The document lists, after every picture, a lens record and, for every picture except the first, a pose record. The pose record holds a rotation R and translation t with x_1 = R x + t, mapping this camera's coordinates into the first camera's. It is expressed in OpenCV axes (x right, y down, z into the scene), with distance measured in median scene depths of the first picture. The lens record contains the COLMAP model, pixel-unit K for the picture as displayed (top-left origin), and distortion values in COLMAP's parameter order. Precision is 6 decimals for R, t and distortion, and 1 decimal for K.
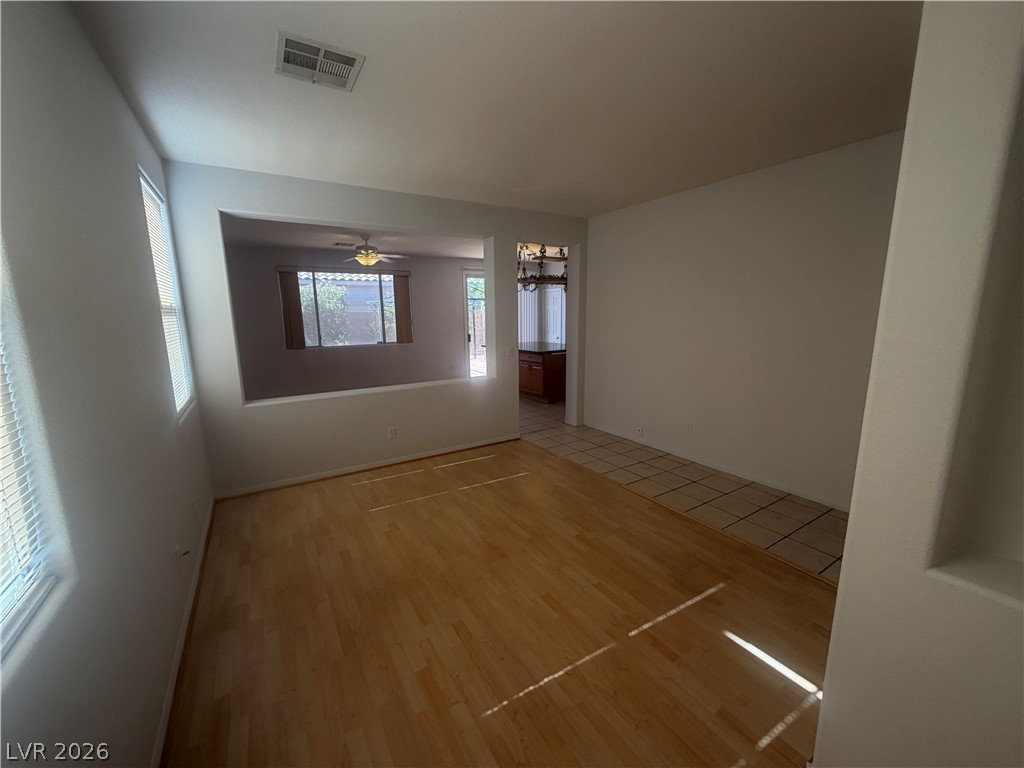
lens RADIAL K [[408.1, 0, 512.0], [0, 408.1, 384.0], [0, 0, 1]] dist [-0.001168, -0.000062]
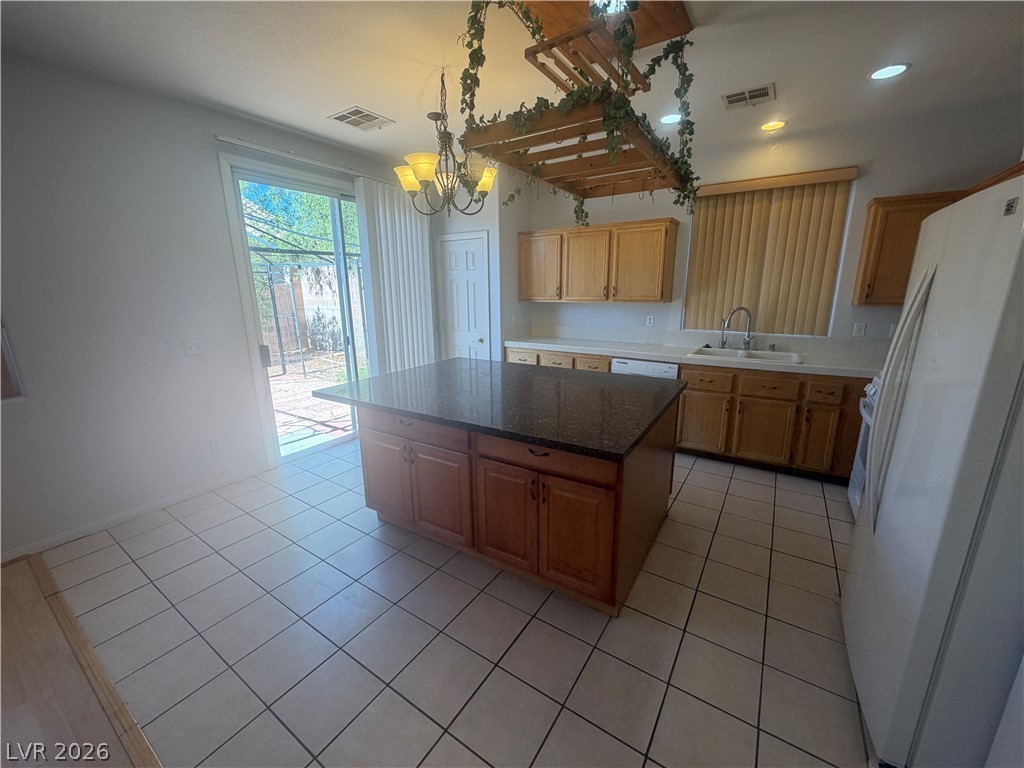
lens RADIAL K [[408.1, 0, 512.0], [0, 408.1, 384.0], [0, 0, 1]] dist [-0.001168, -0.000062]
pose [[0.910576, -0.086282, 0.404236, -0.054111], [0.064630, 0.995662, 0.066935, -0.096556], [-0.408258, -0.034823, 0.912202, 0.578842]]
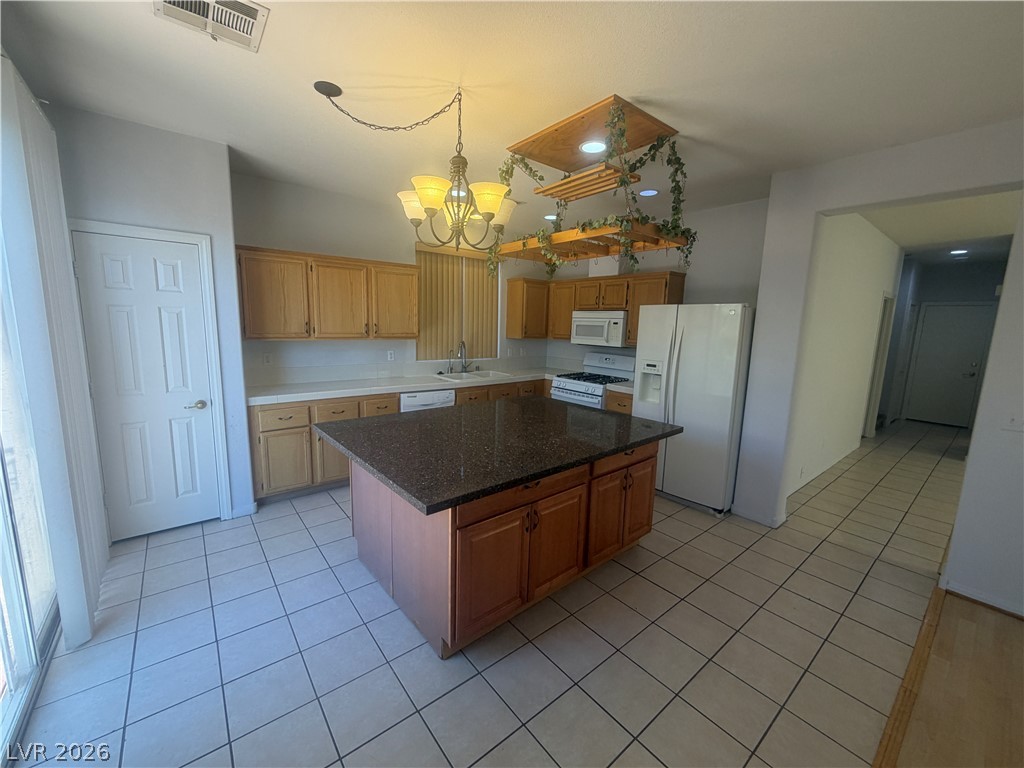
lens RADIAL K [[408.1, 0, 512.0], [0, 408.1, 384.0], [0, 0, 1]] dist [-0.001168, -0.000062]
pose [[-0.116434, -0.137663, 0.983612, -0.215934], [0.148096, 0.976870, 0.154250, -0.146983], [-0.982095, 0.163629, -0.093354, 0.845625]]
